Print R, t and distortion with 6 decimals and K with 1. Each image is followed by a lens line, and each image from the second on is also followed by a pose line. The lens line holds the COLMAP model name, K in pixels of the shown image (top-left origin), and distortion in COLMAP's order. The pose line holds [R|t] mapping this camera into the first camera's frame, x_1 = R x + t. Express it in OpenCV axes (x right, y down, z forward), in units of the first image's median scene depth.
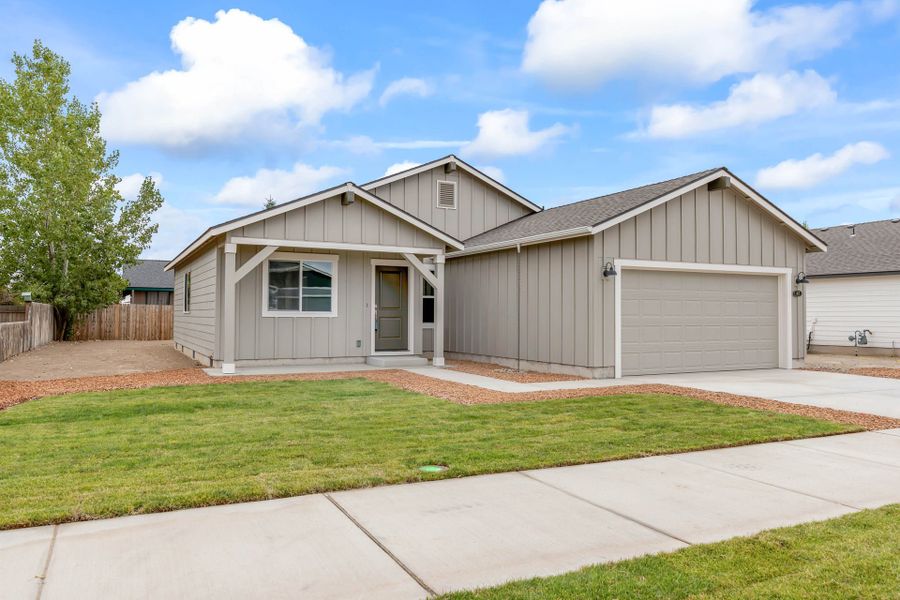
lens RADIAL K [[661.7, 0, 450.0], [0, 661.7, 300.0], [0, 0, 1]] dist [0.016183, 0.001167]
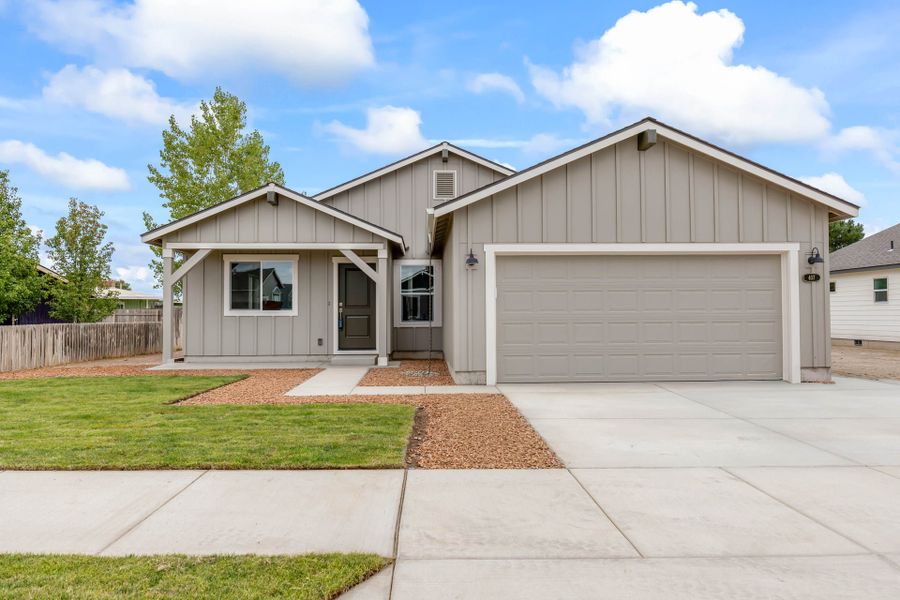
lens RADIAL K [[661.7, 0, 450.0], [0, 661.7, 300.0], [0, 0, 1]] dist [0.016183, 0.001167]
pose [[0.903138, -0.018268, -0.428962, 0.484923], [0.017612, 0.999830, -0.005499, 0.011595], [0.428989, -0.002589, 0.903306, 0.185384]]
